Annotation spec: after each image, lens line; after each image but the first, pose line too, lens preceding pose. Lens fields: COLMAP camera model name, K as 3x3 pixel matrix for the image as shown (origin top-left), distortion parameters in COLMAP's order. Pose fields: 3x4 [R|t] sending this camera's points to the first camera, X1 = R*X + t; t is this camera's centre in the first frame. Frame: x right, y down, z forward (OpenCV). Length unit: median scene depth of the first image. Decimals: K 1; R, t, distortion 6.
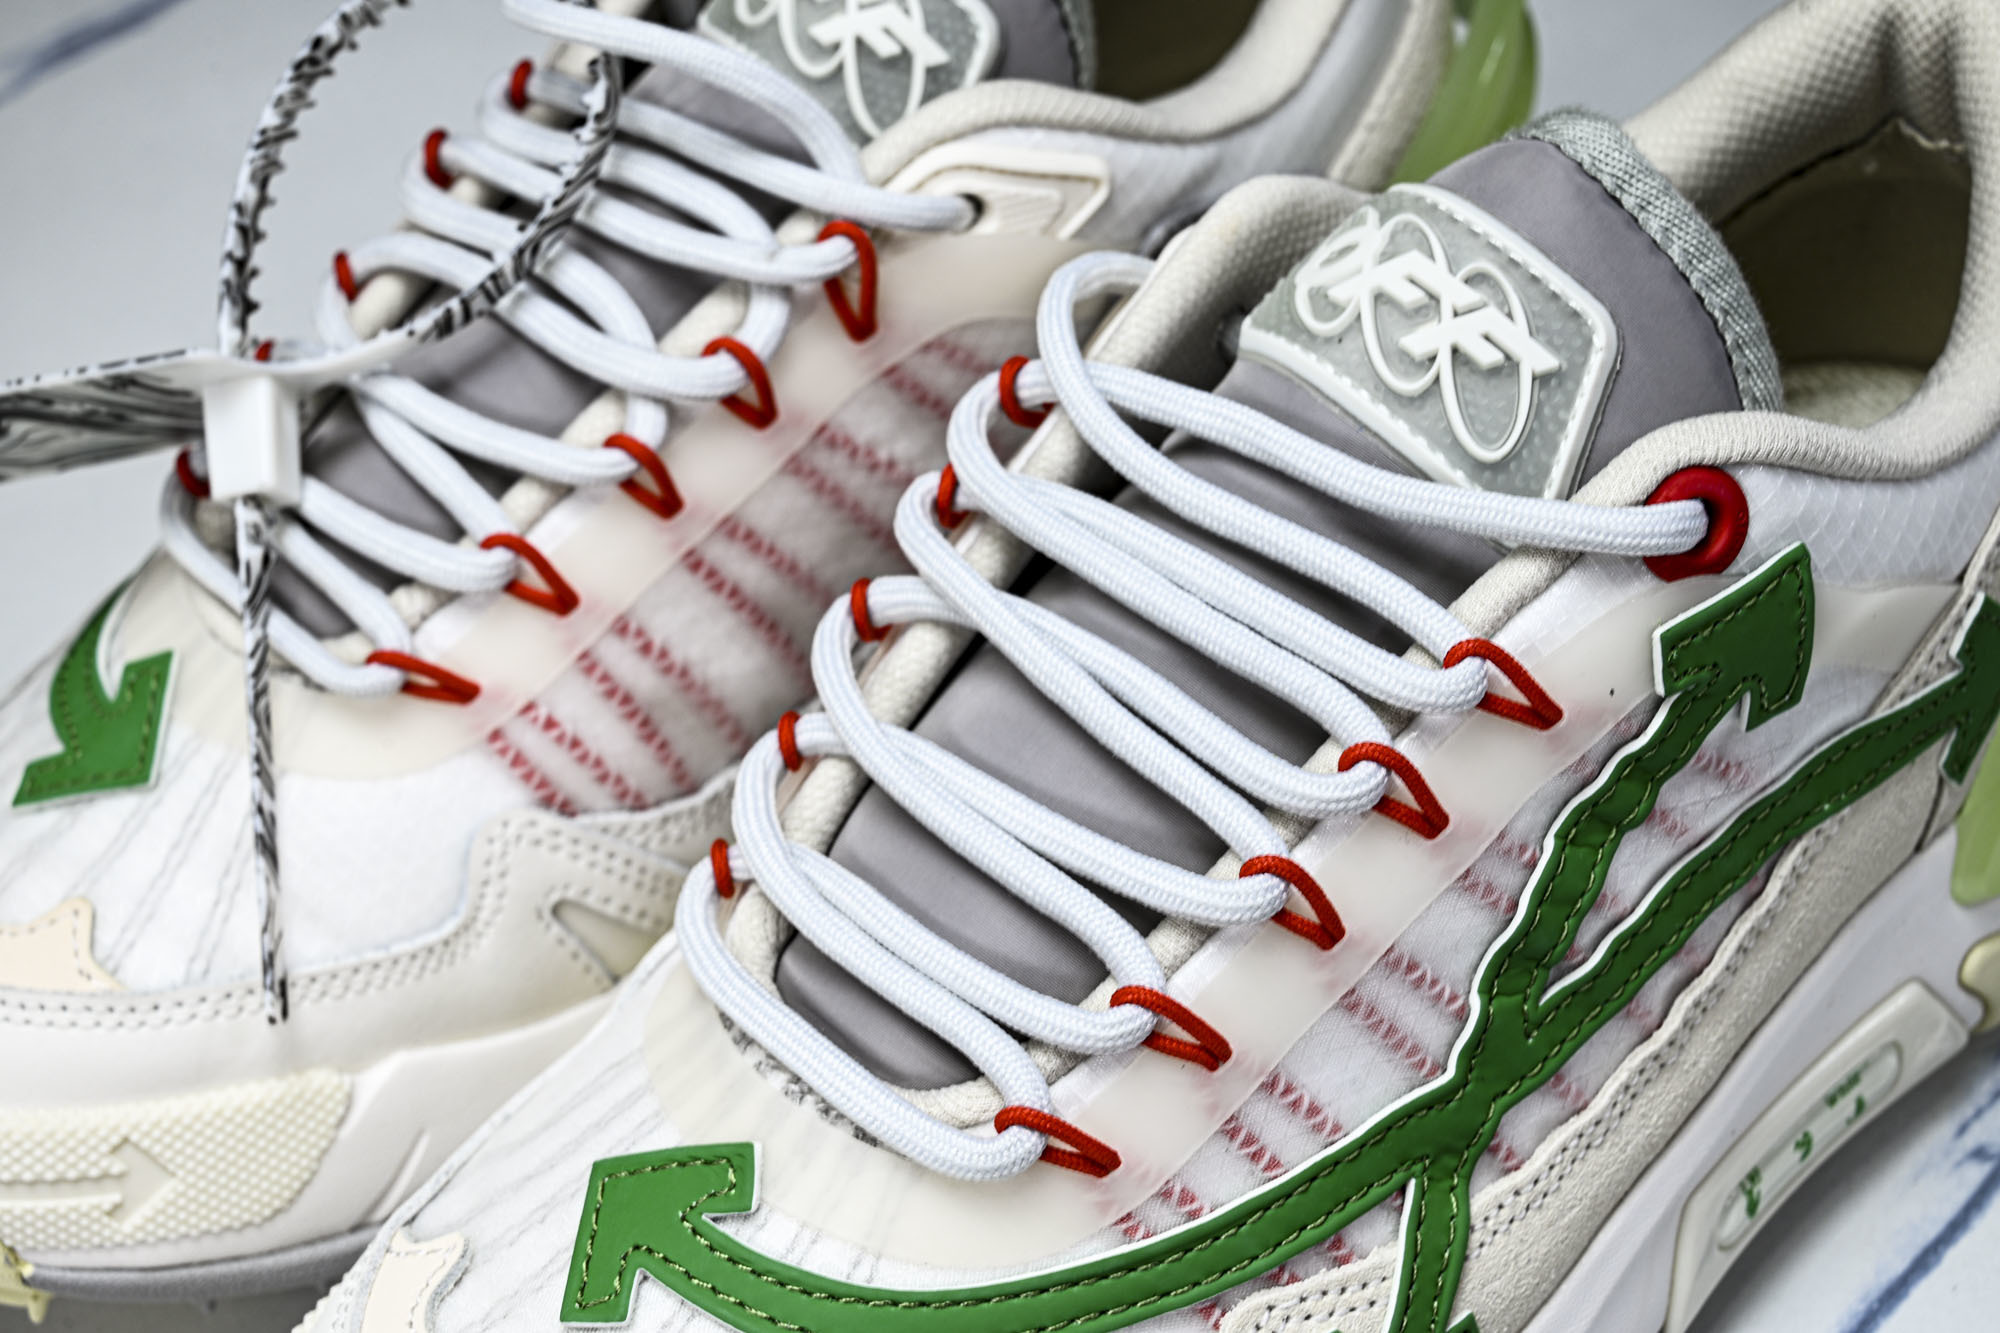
lens RADIAL K [[2771.0, 0, 995.7], [0, 2771.0, 704.0], [0, 0, 1]] dist [-0.112822, 0.022032]
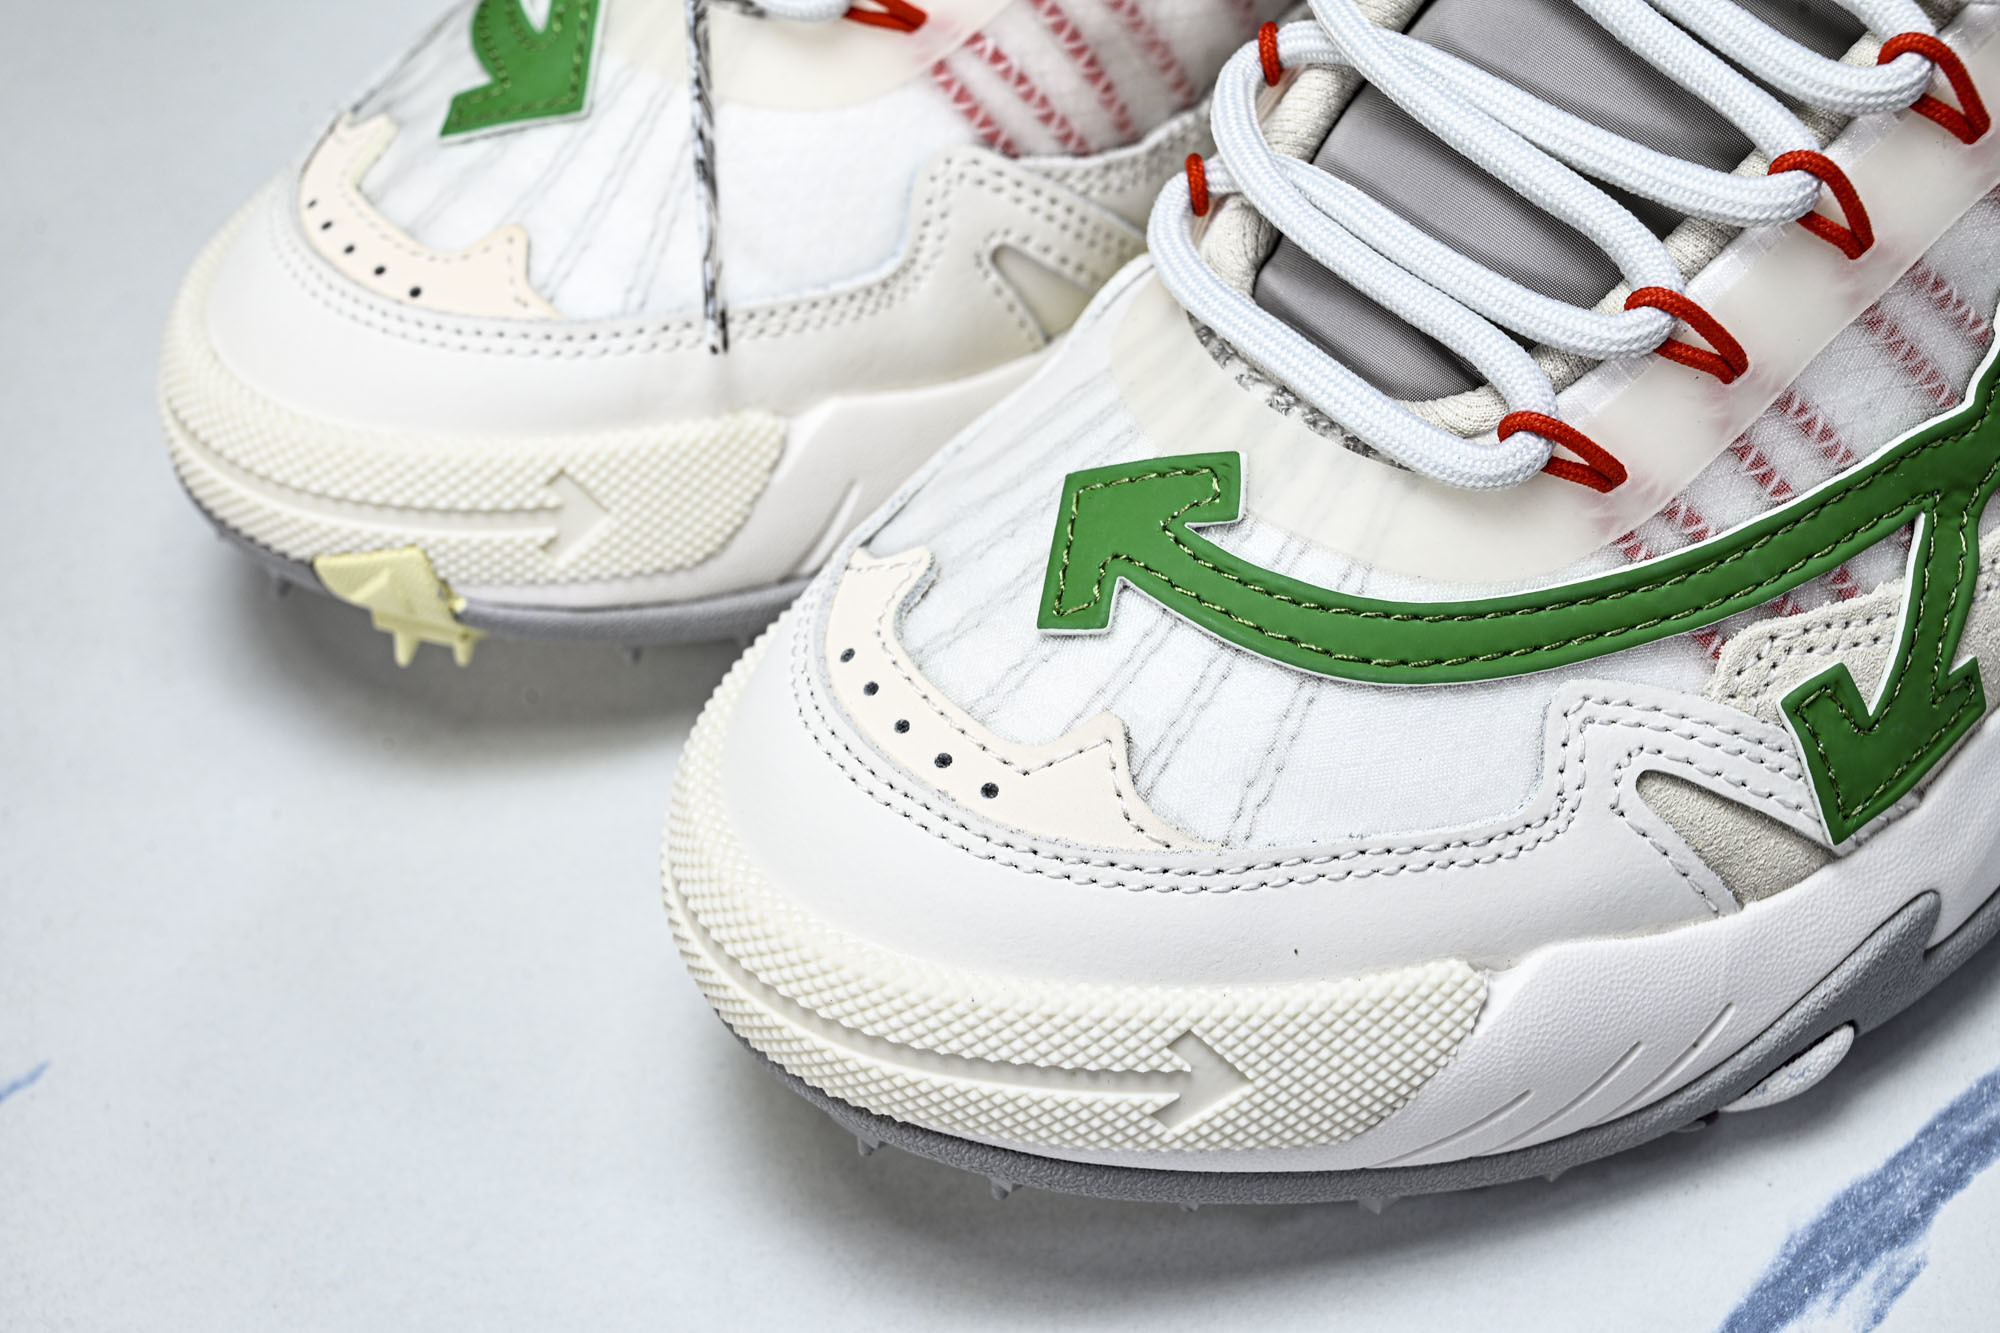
lens RADIAL K [[2771.0, 0, 995.7], [0, 2771.0, 704.0], [0, 0, 1]] dist [-0.112822, 0.022032]
pose [[0.996742, 0.029608, -0.075026, -0.095207], [-0.019107, 0.990386, 0.137003, 0.113003], [0.078362, -0.135123, 0.987725, 0.028105]]
